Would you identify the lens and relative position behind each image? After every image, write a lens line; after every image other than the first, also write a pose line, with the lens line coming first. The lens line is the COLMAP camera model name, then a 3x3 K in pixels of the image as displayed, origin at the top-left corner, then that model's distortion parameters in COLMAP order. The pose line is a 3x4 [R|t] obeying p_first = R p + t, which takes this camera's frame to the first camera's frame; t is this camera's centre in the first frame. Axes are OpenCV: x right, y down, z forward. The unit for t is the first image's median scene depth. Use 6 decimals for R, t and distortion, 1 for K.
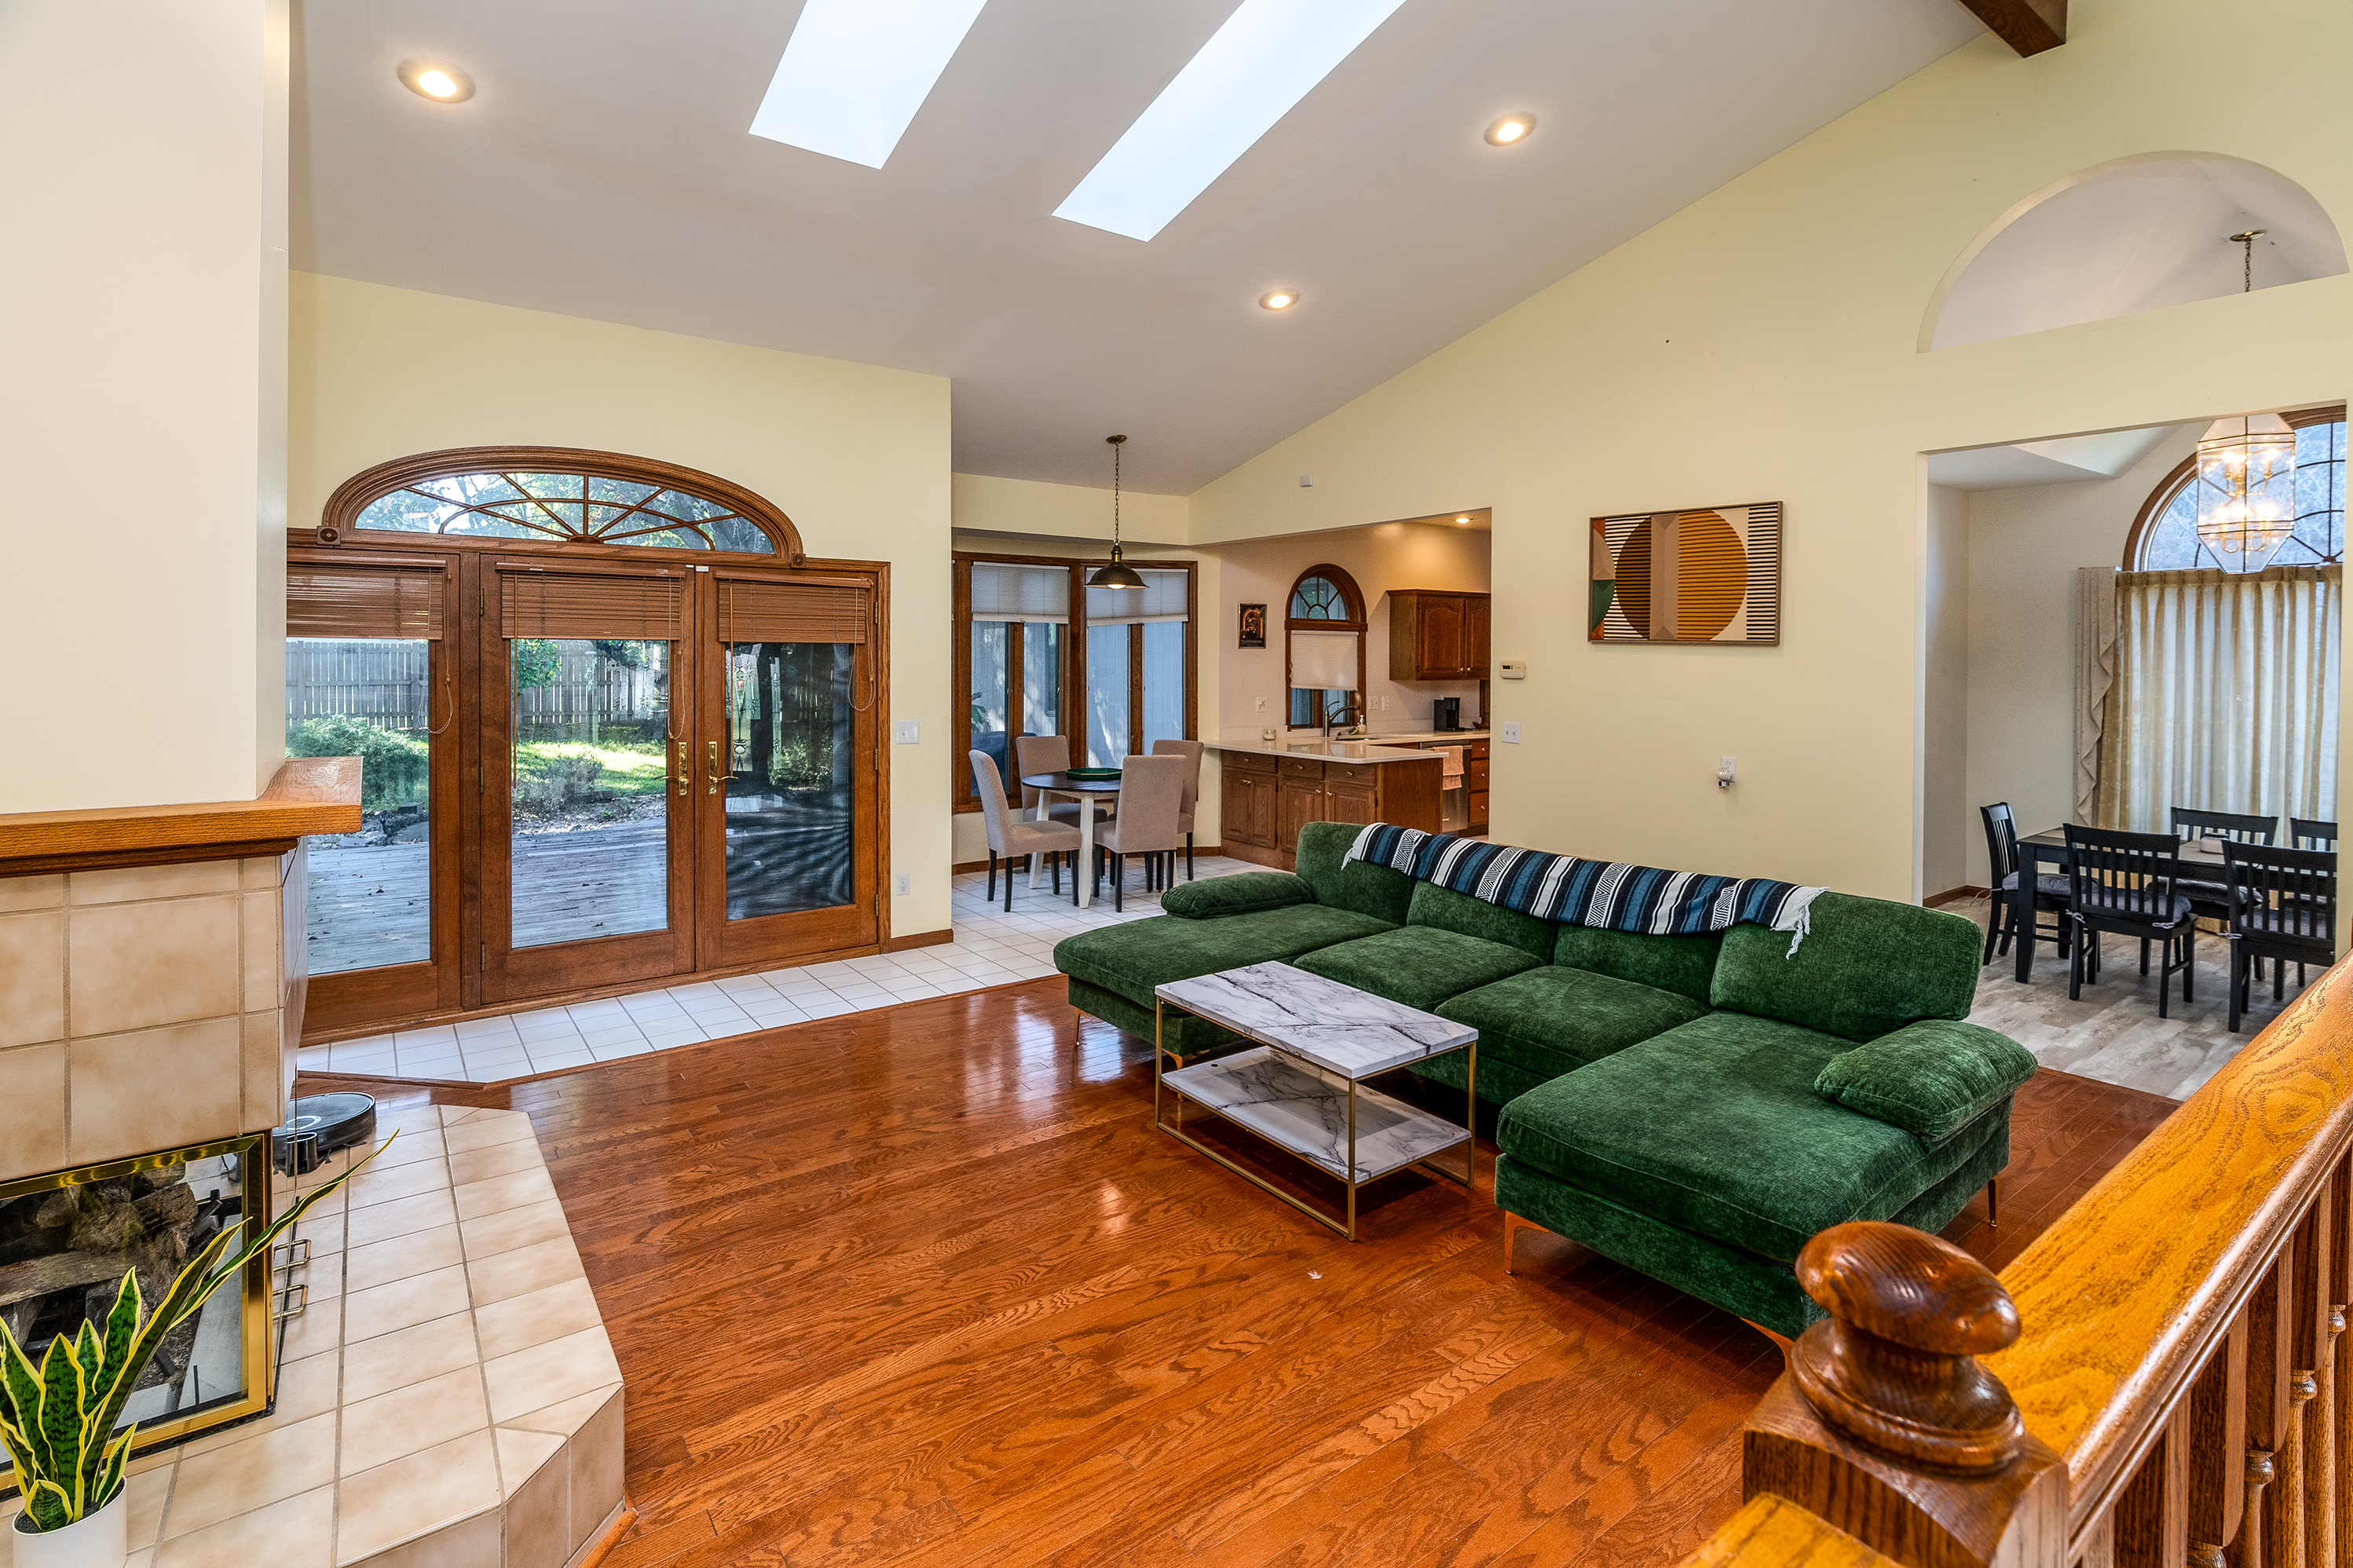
lens RADIAL K [[1099.2, 0, 1217.4], [0, 1099.2, 676.1], [0, 0, 1]] dist [-0.006454, 0.004260]
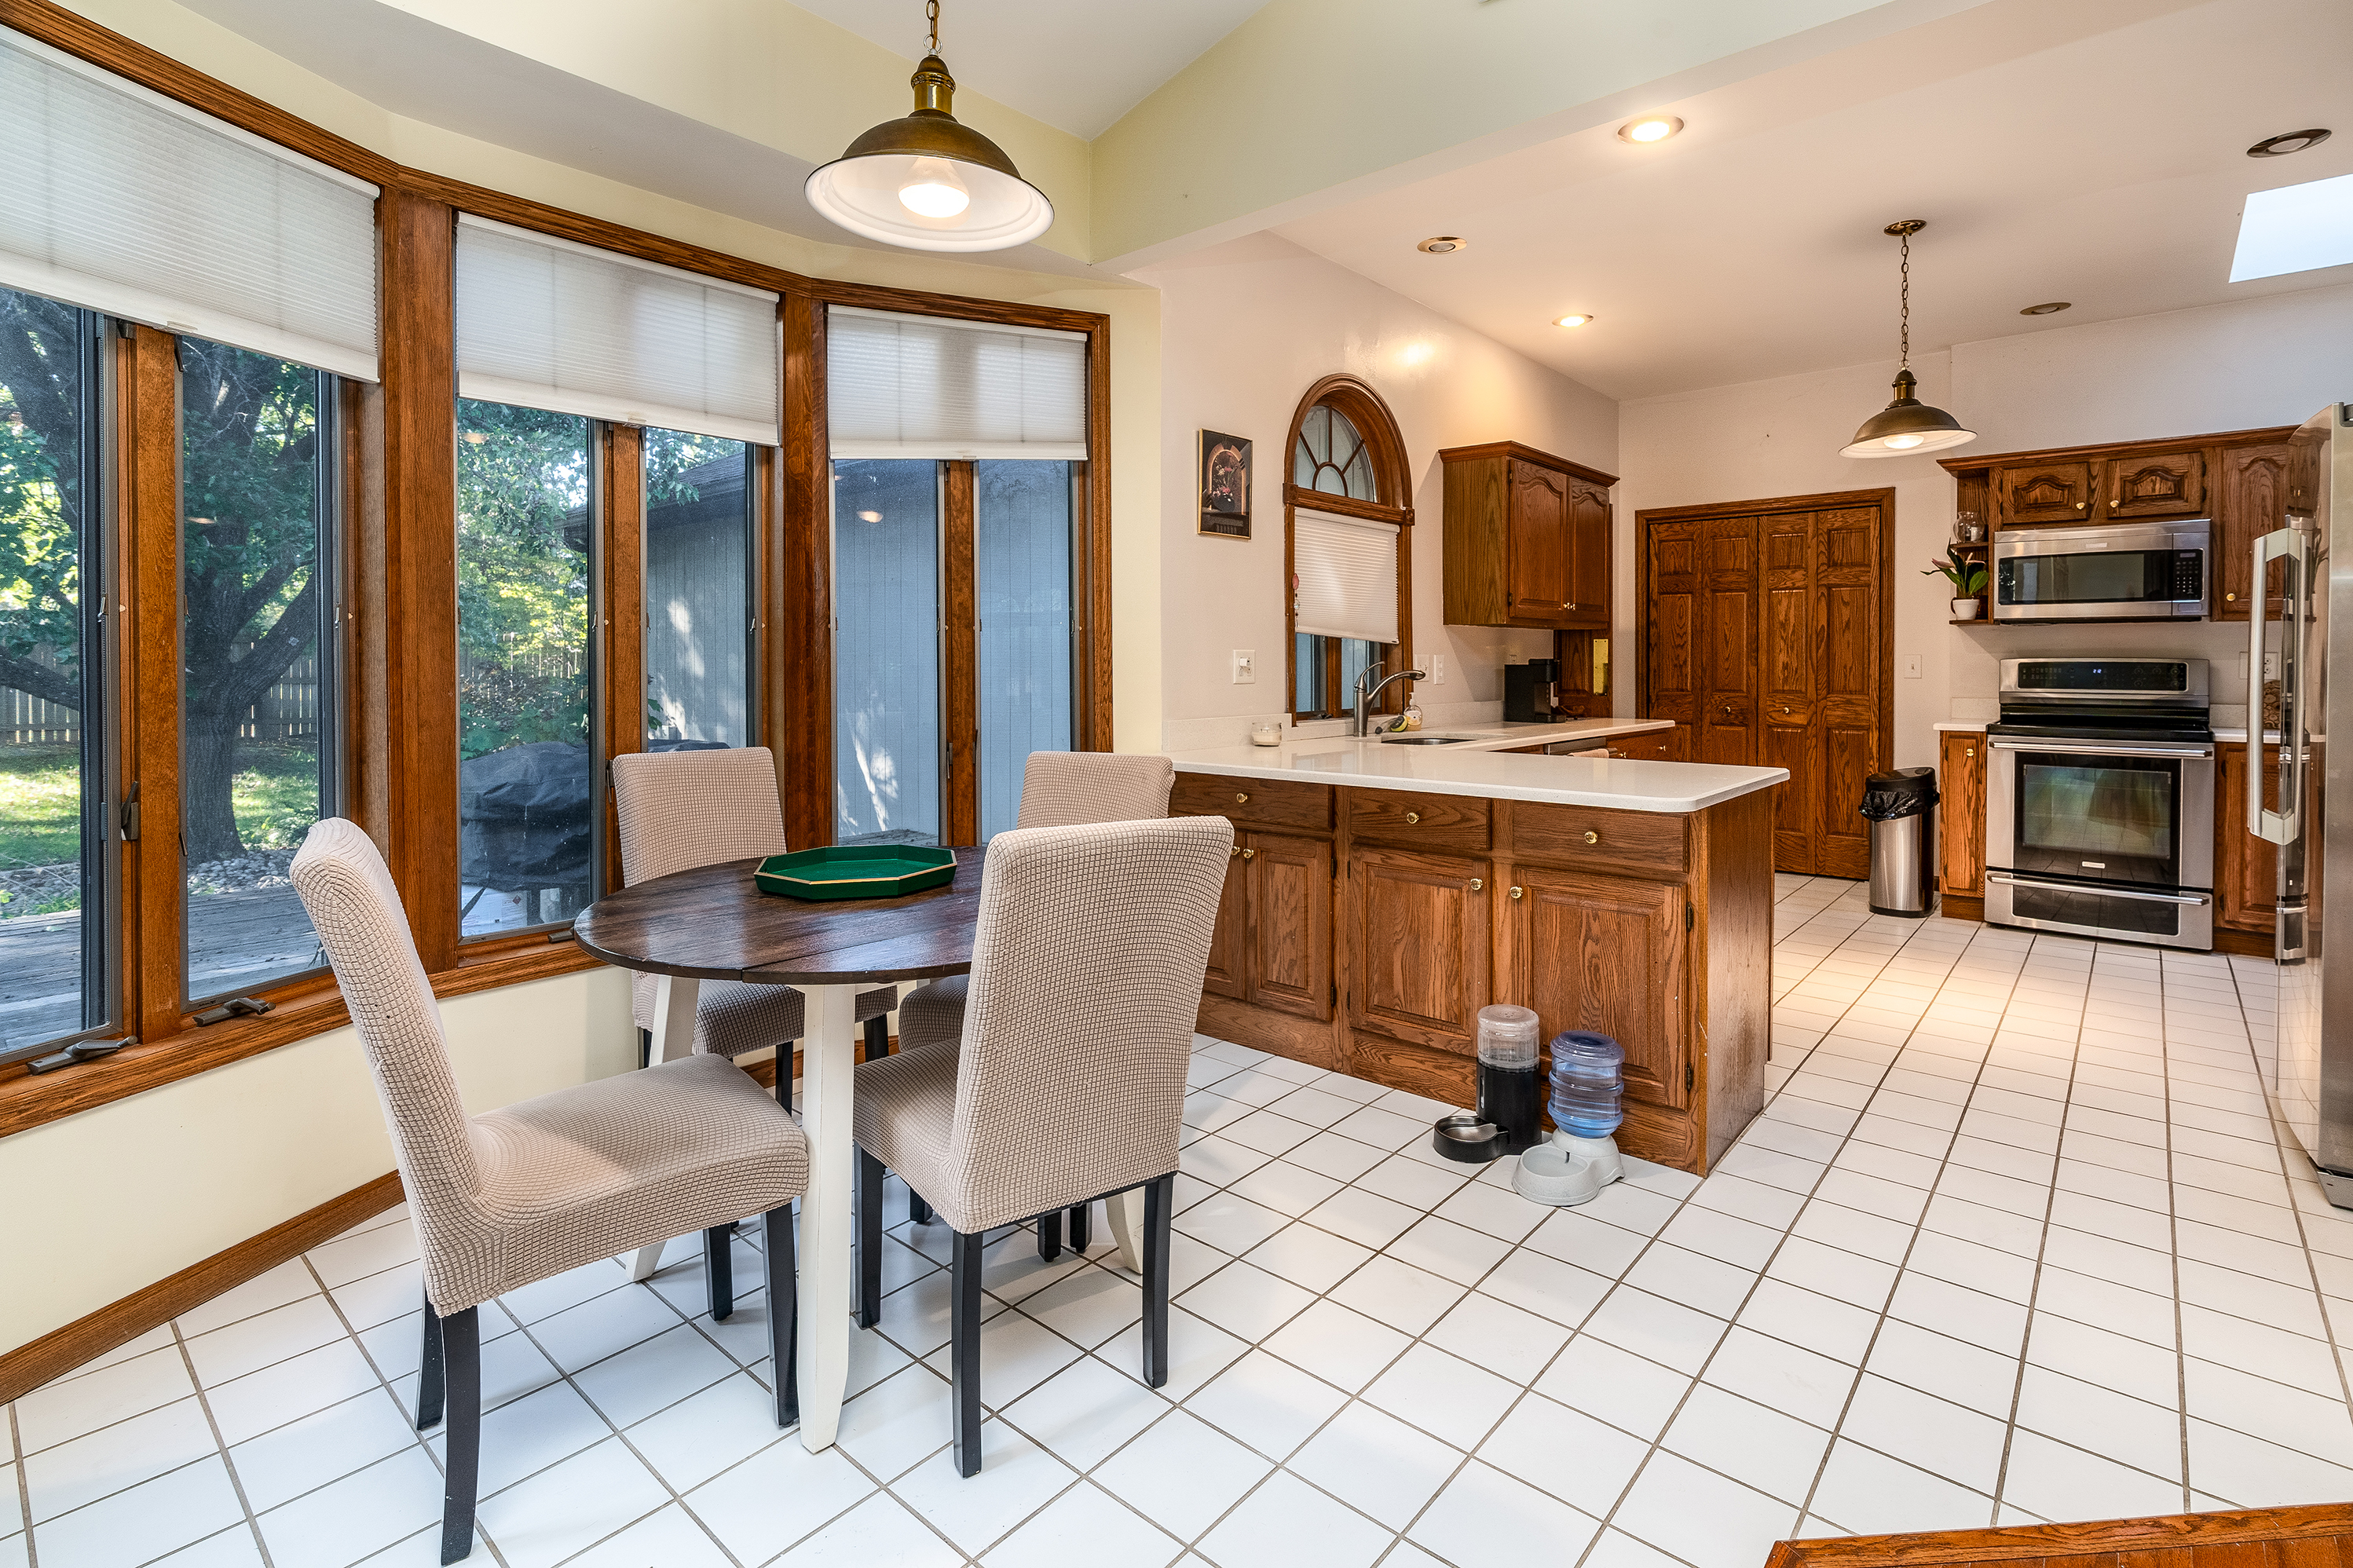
lens RADIAL K [[1099.2, 0, 1200.4], [0, 1099.2, 672.7], [0, 0, 1]] dist [-0.006454, 0.004260]
pose [[0.979941, -0.008943, 0.199085, -0.103291], [0.009776, 0.999947, -0.003202, 0.047134], [-0.199046, 0.005084, 0.979977, 0.903056]]
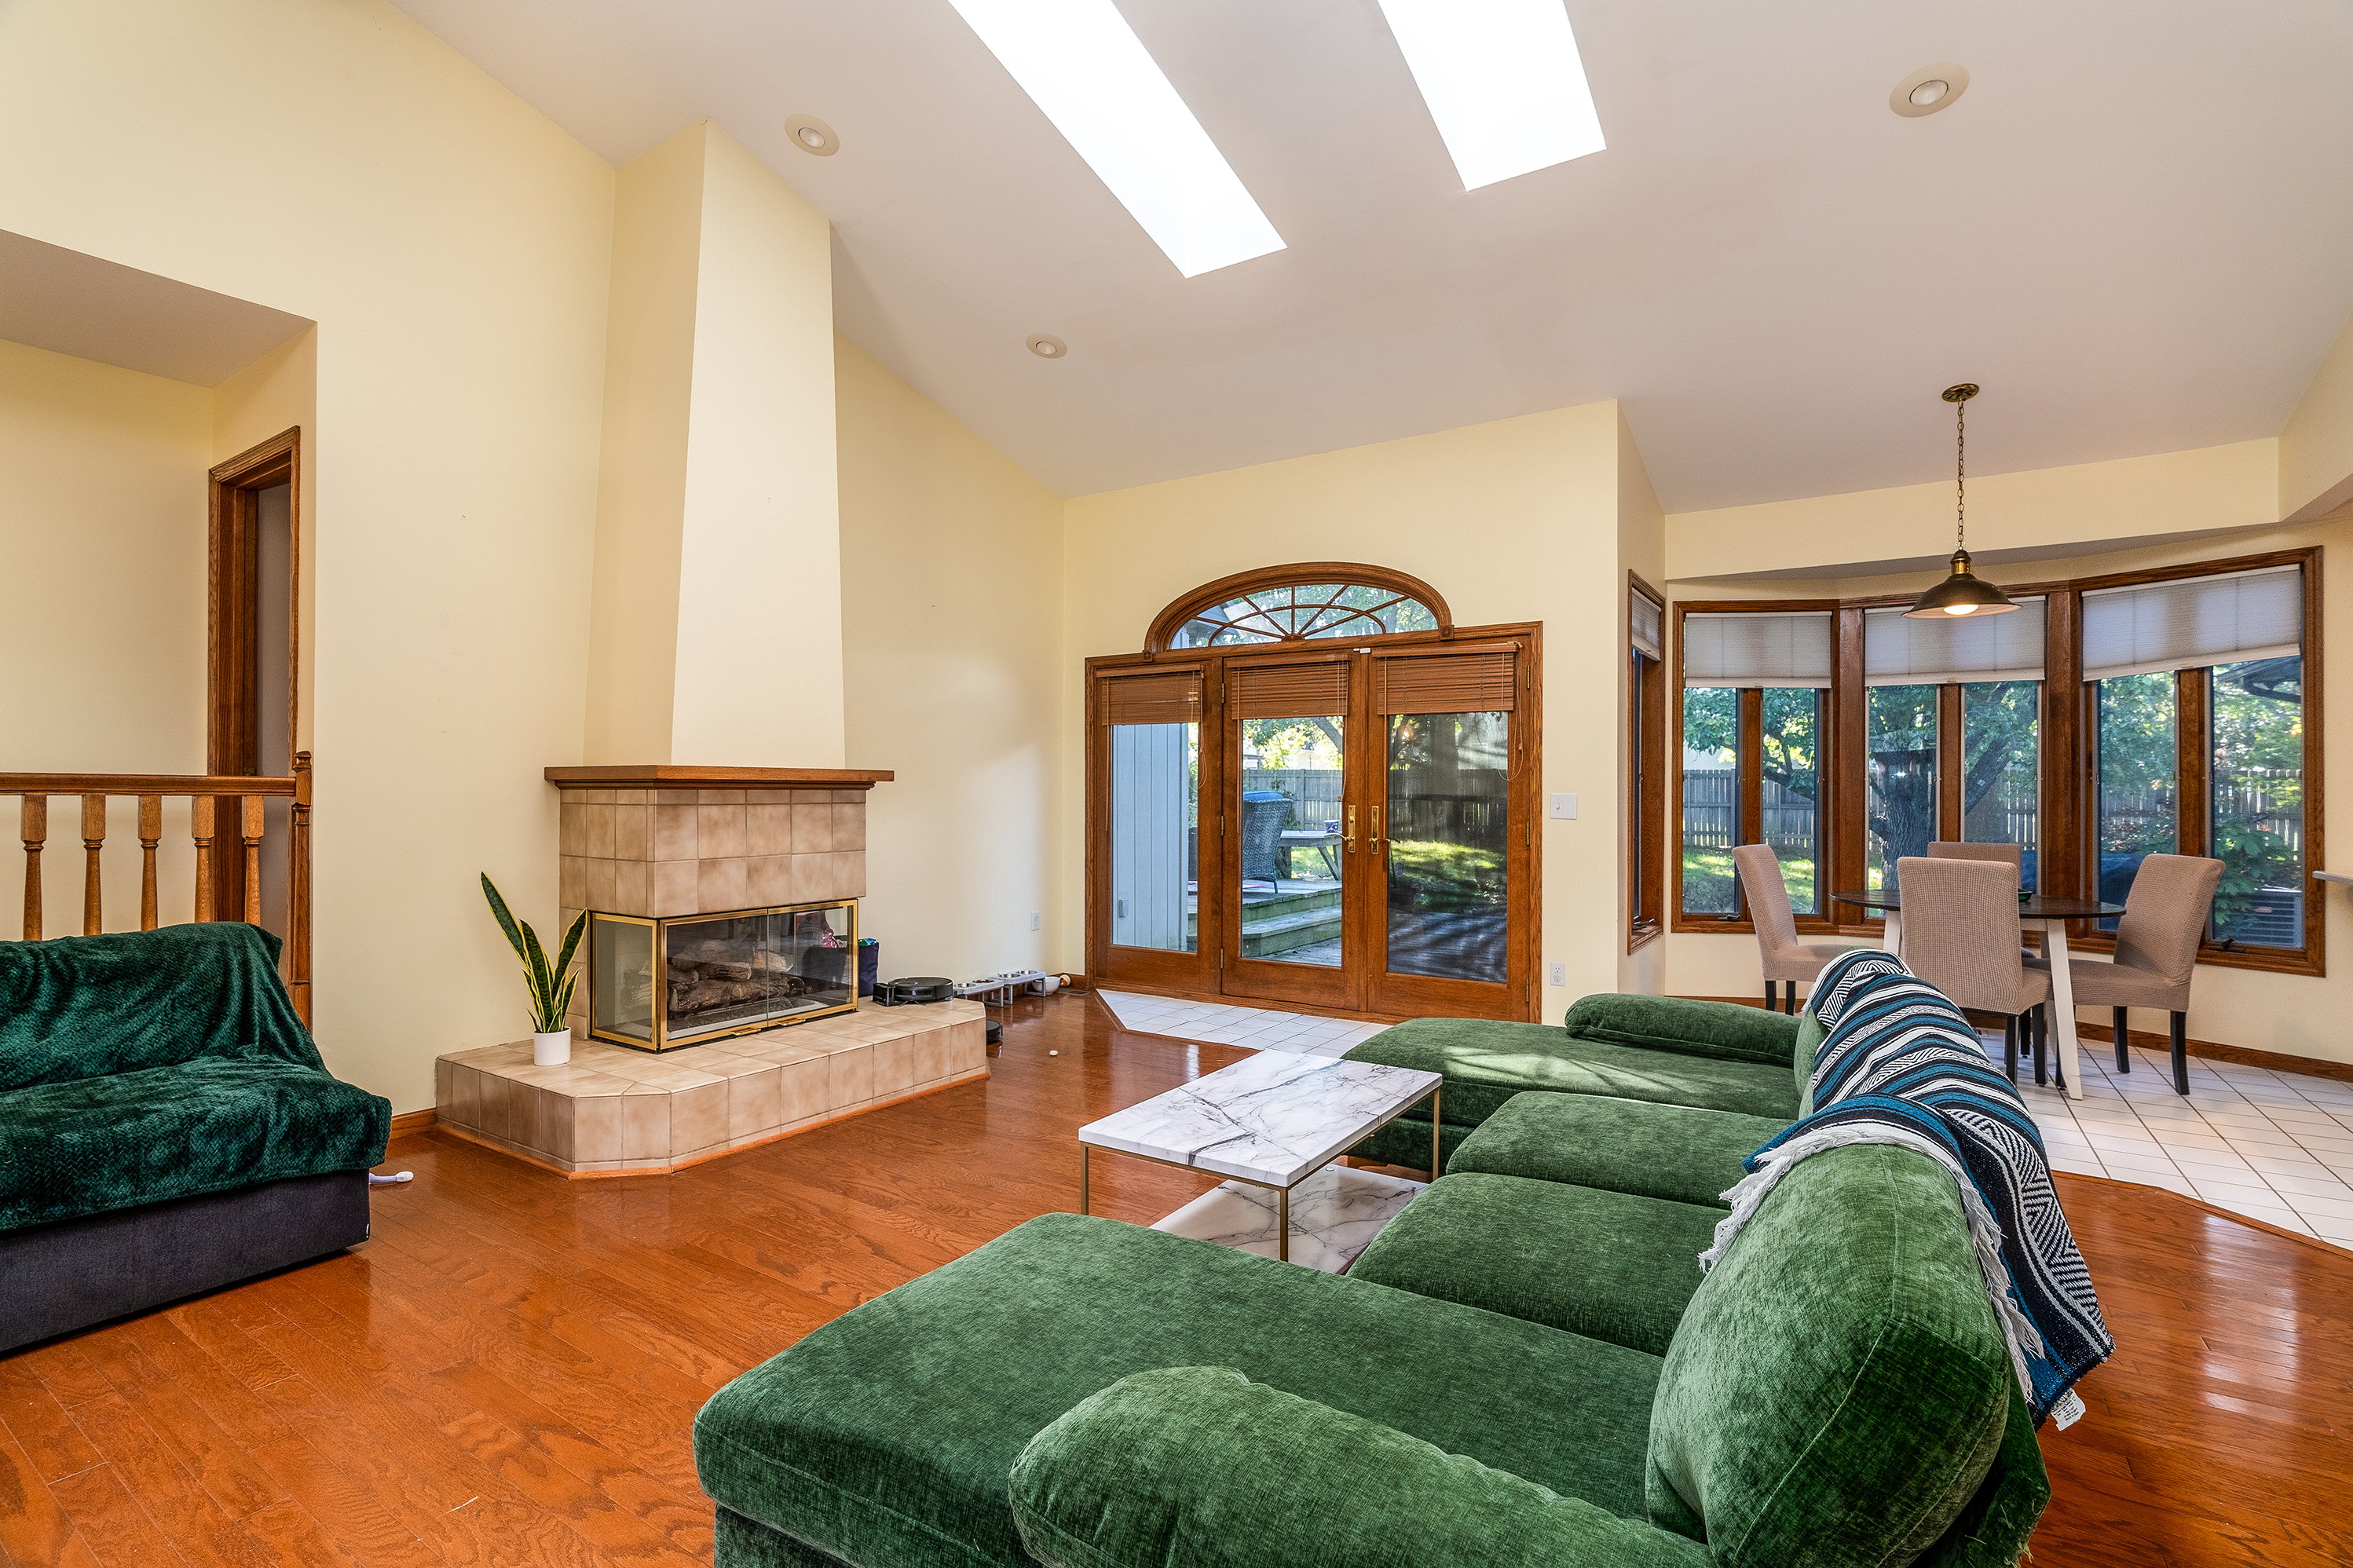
lens RADIAL K [[1099.2, 0, 1148.3], [0, 1099.2, 786.0], [0, 0, 1]] dist [-0.006454, 0.004260]
pose [[0.323652, -0.009730, -0.946126, 0.478001], [-0.018771, 0.999684, -0.016702, 0.058108], [0.945990, 0.023165, 0.323368, 0.397113]]
